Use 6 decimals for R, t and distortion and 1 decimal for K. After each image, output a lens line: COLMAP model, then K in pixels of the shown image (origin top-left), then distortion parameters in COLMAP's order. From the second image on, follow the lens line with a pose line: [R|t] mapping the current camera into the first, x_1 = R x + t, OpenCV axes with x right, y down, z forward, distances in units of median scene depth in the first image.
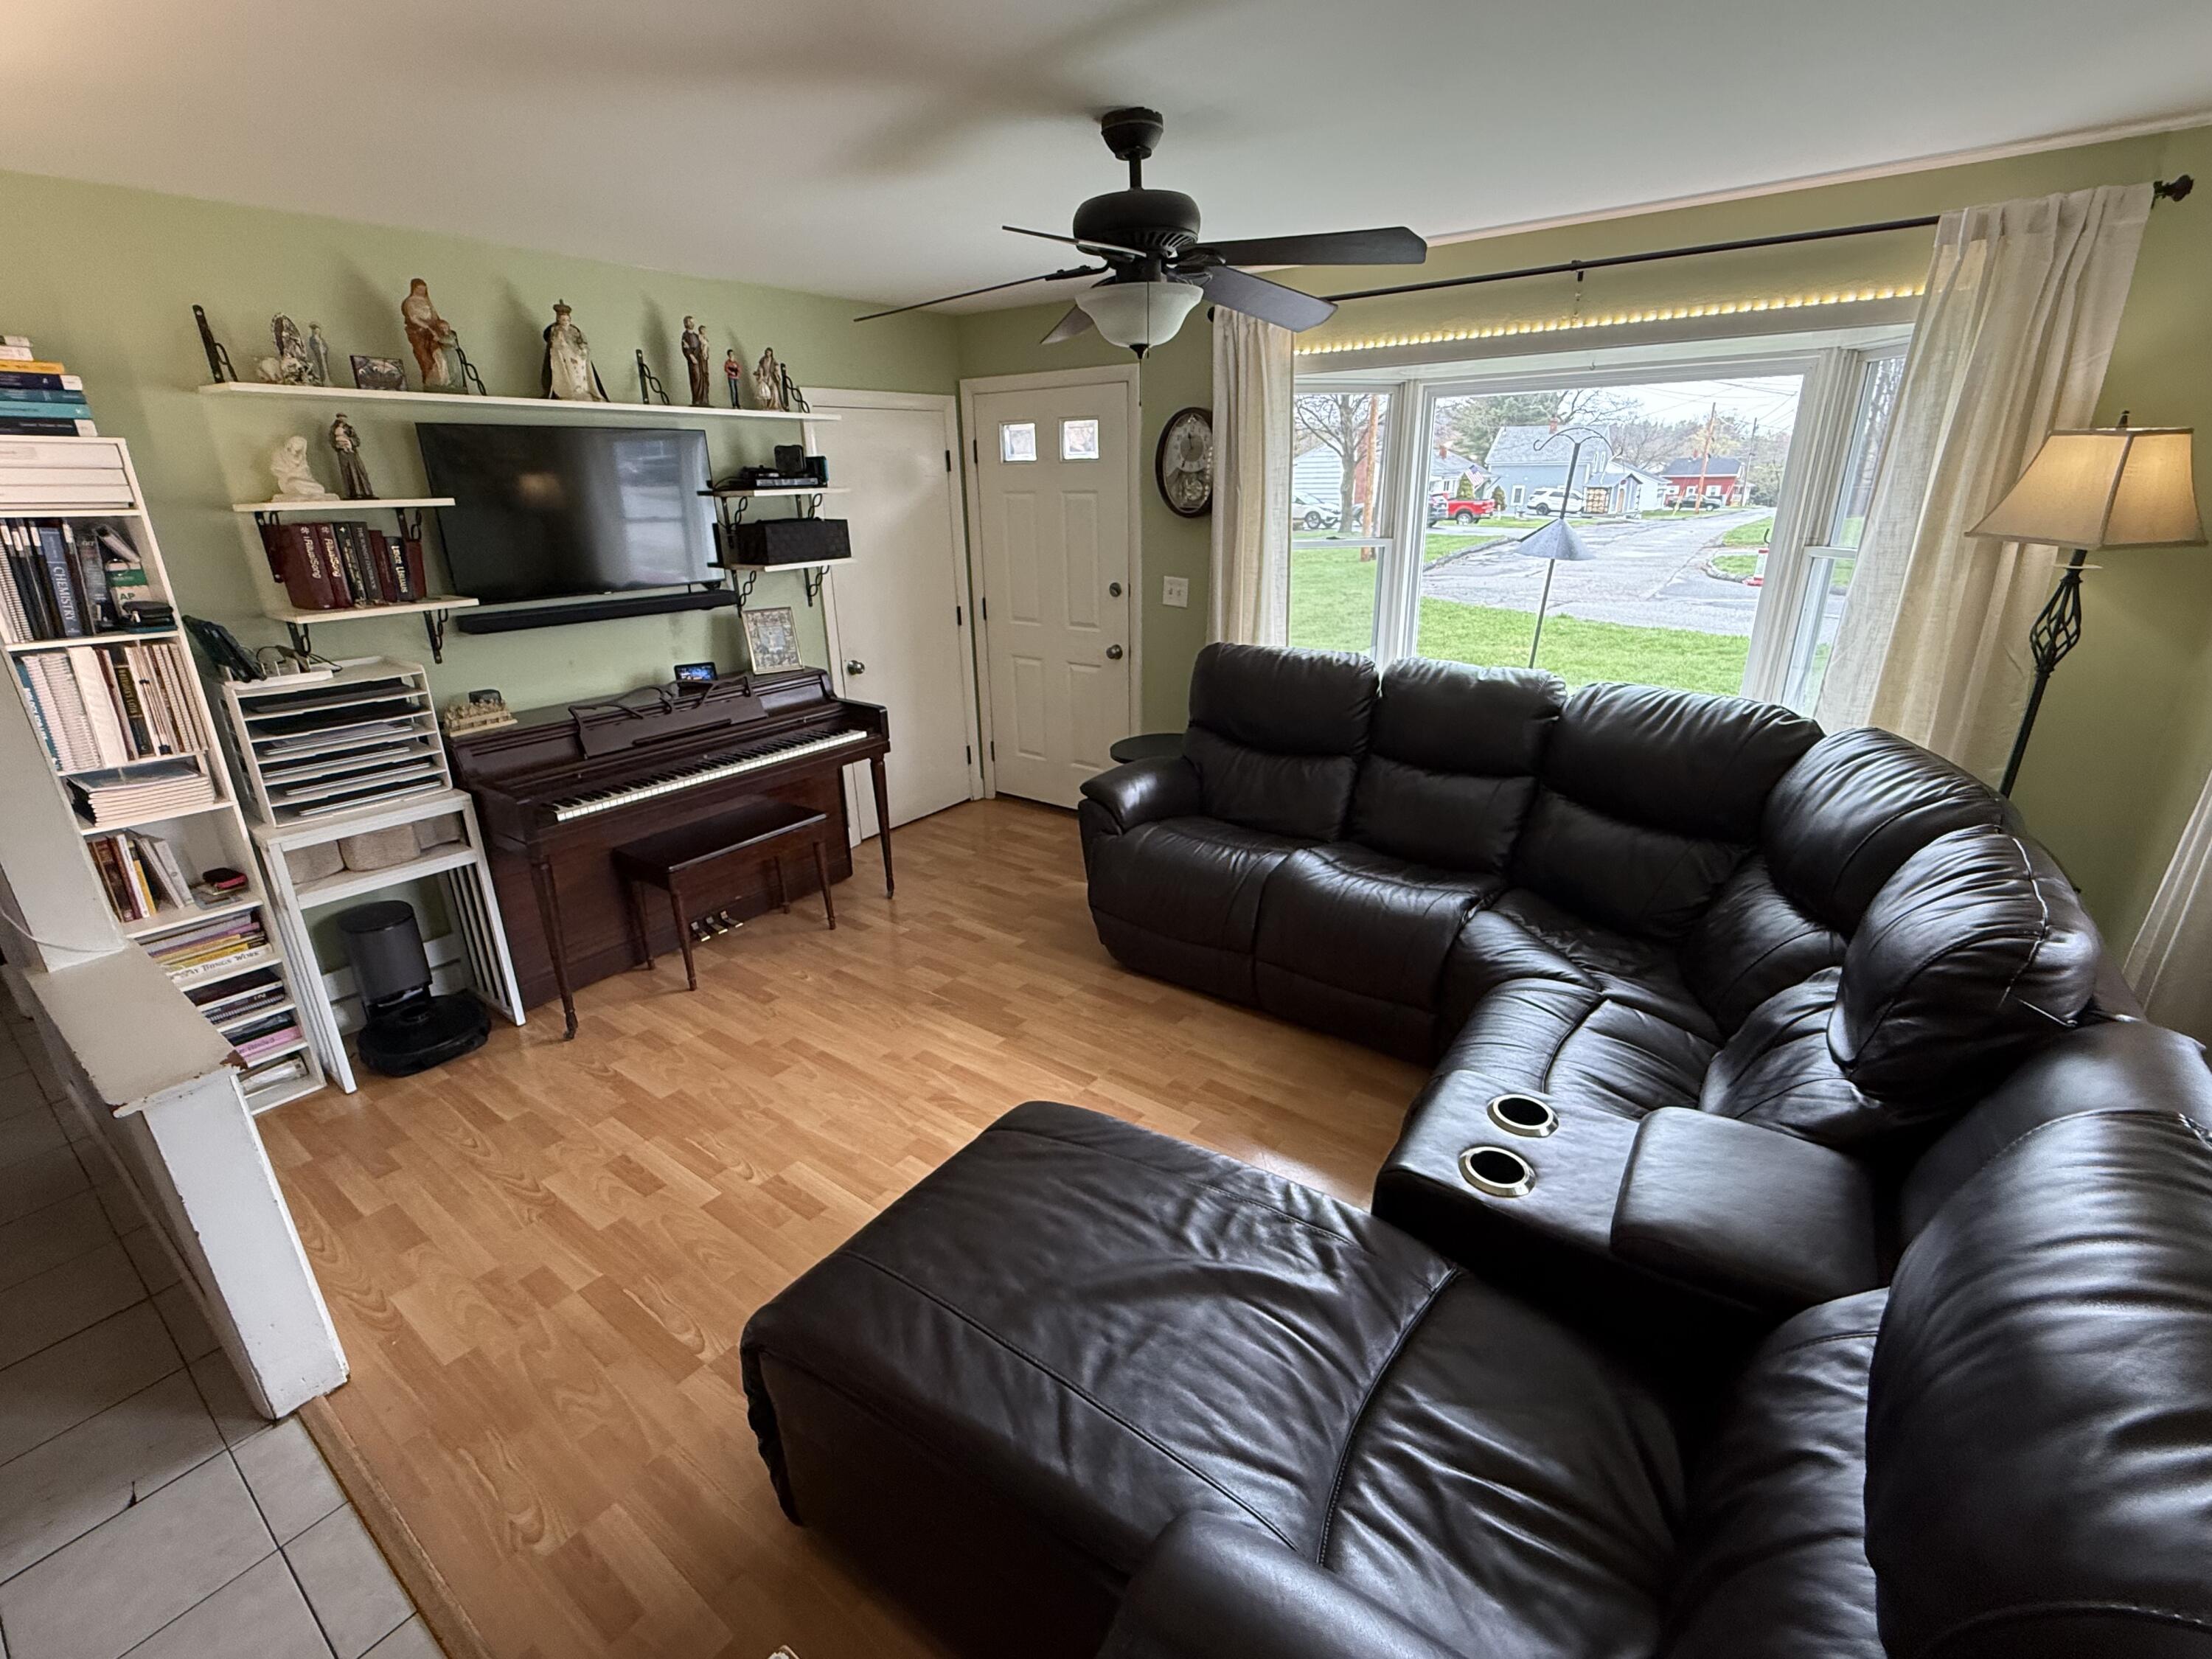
lens RADIAL K [[972.5, 0, 1095.9], [0, 972.5, 823.7], [0, 0, 1]] dist [-0.001468, -0.000763]
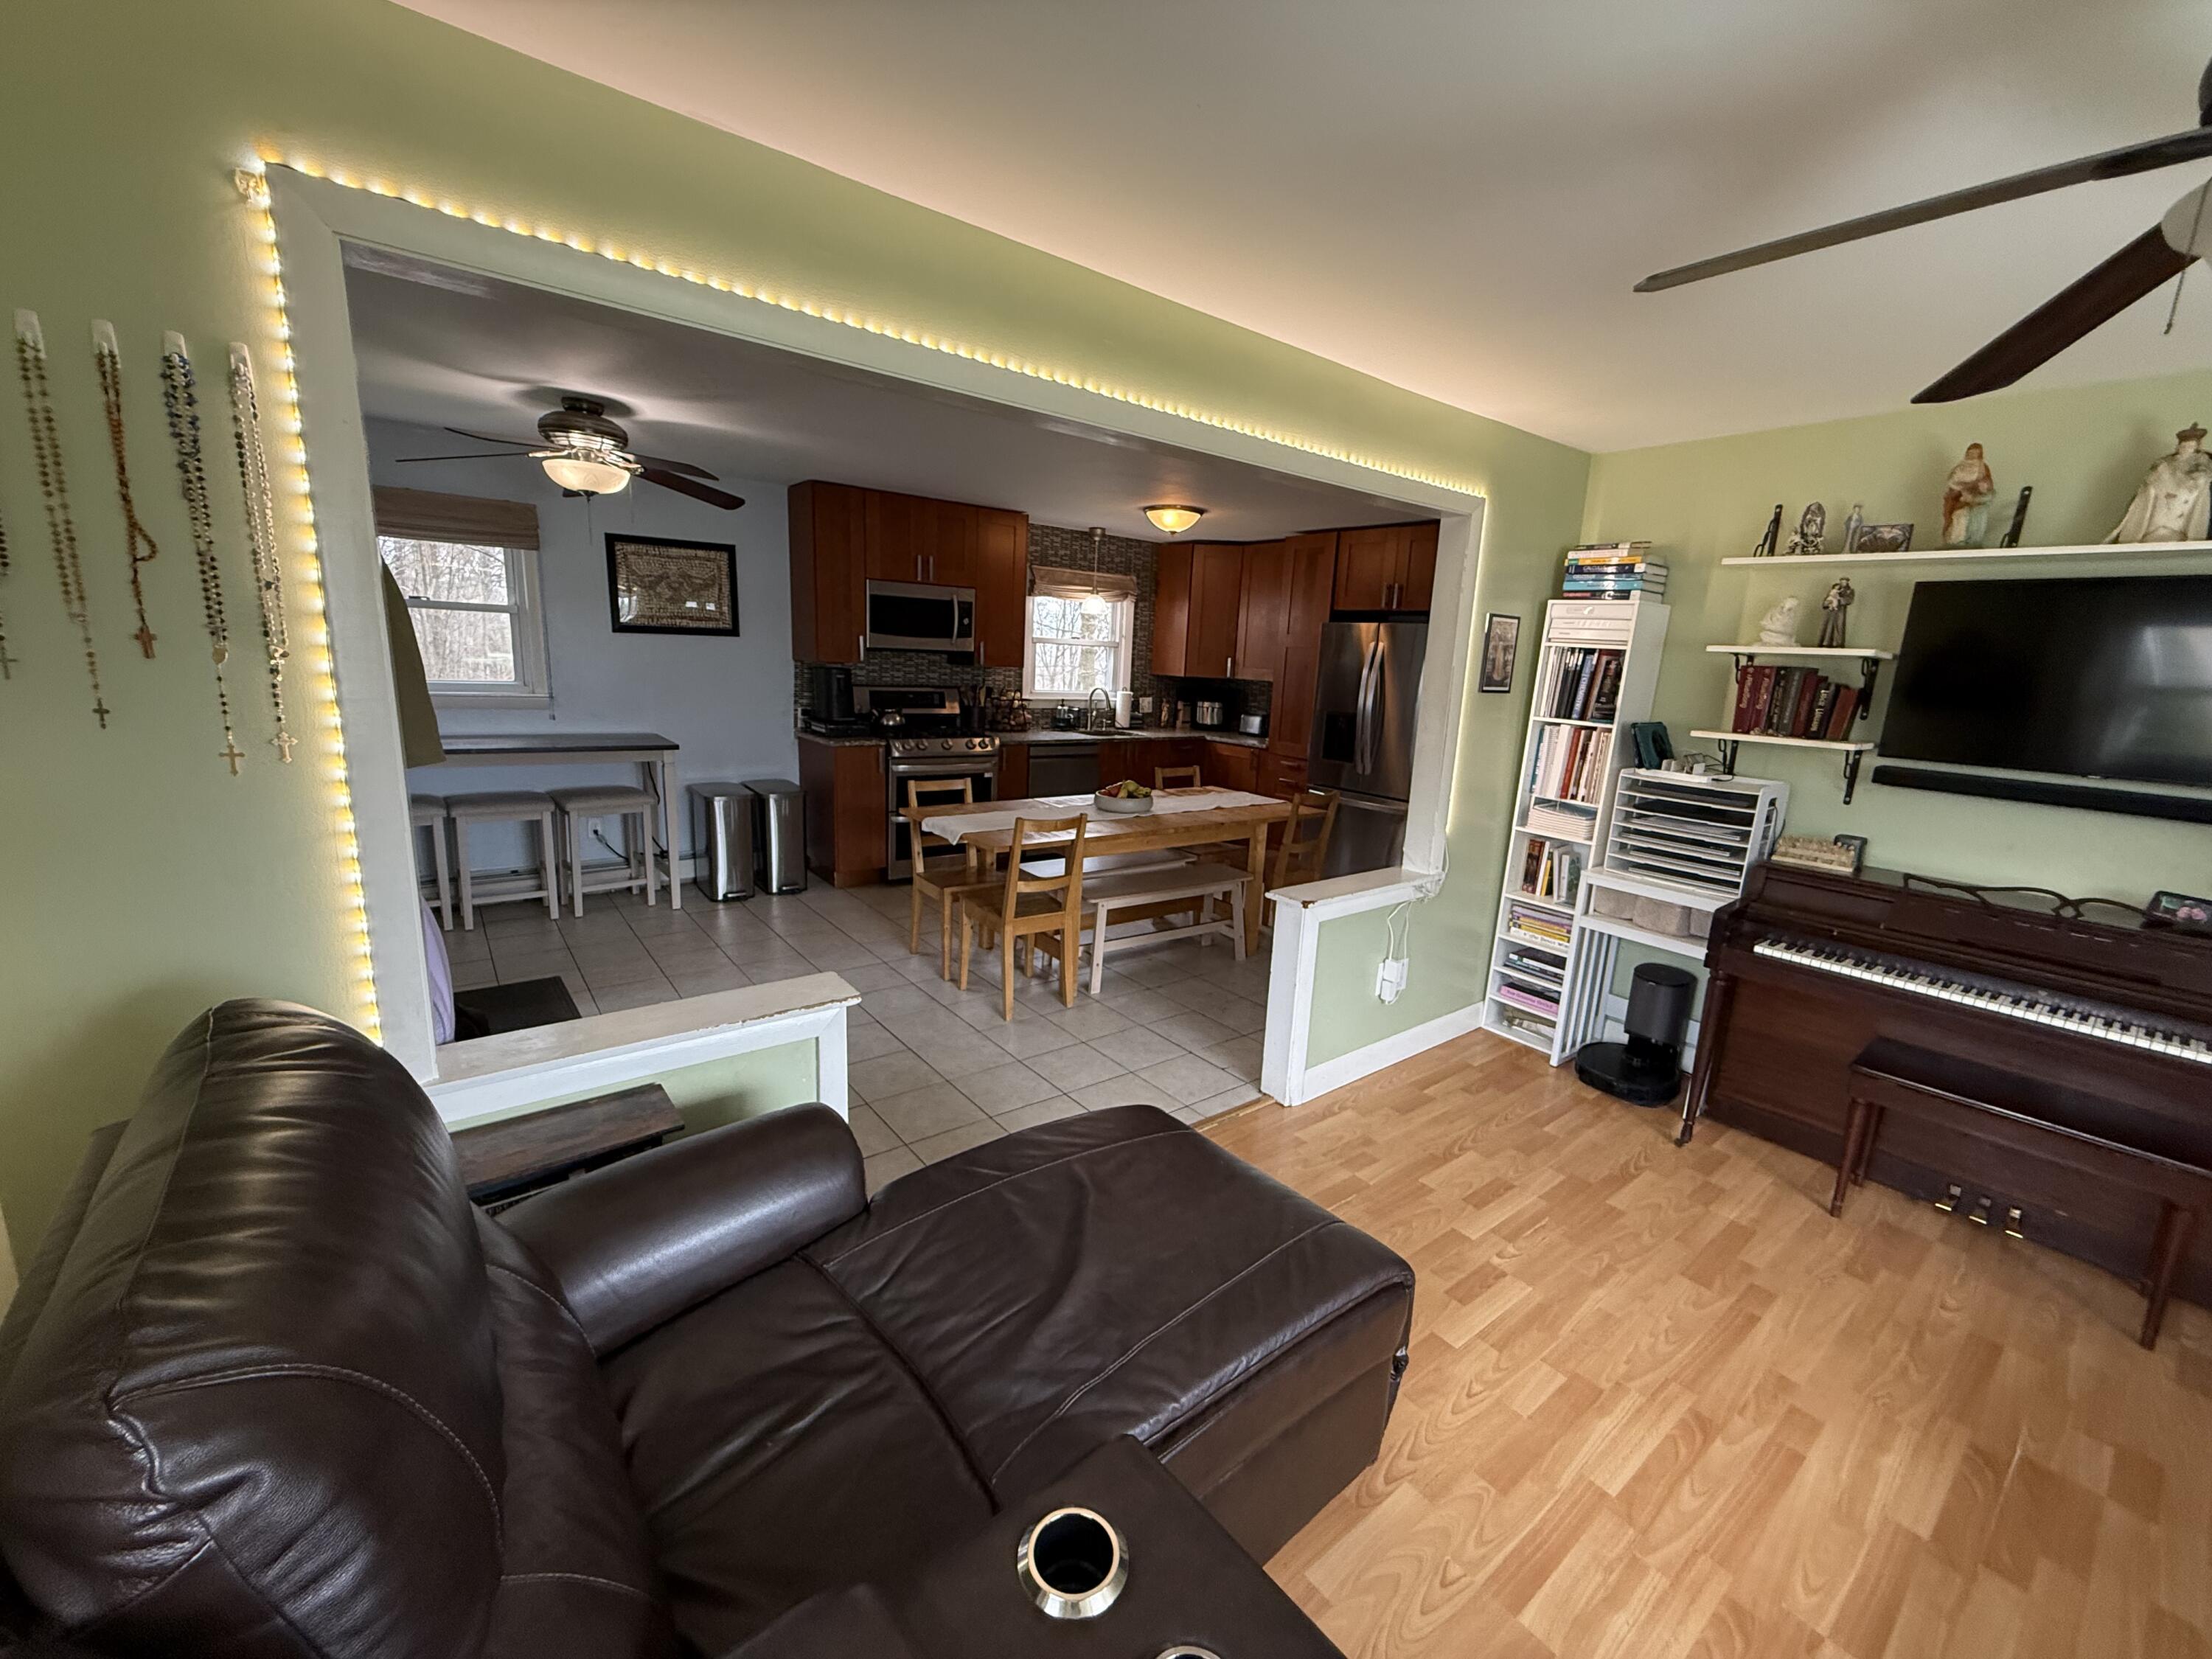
lens RADIAL K [[884.4, 0, 1106.0], [0, 884.4, 829.5], [0, 0, 1]] dist [-0.008361, 0.000822]
pose [[-0.265213, 0.196635, -0.943926, 0.483480], [-0.359355, 0.888291, 0.286013, -0.139832], [0.894721, 0.415059, -0.164924, 0.507395]]
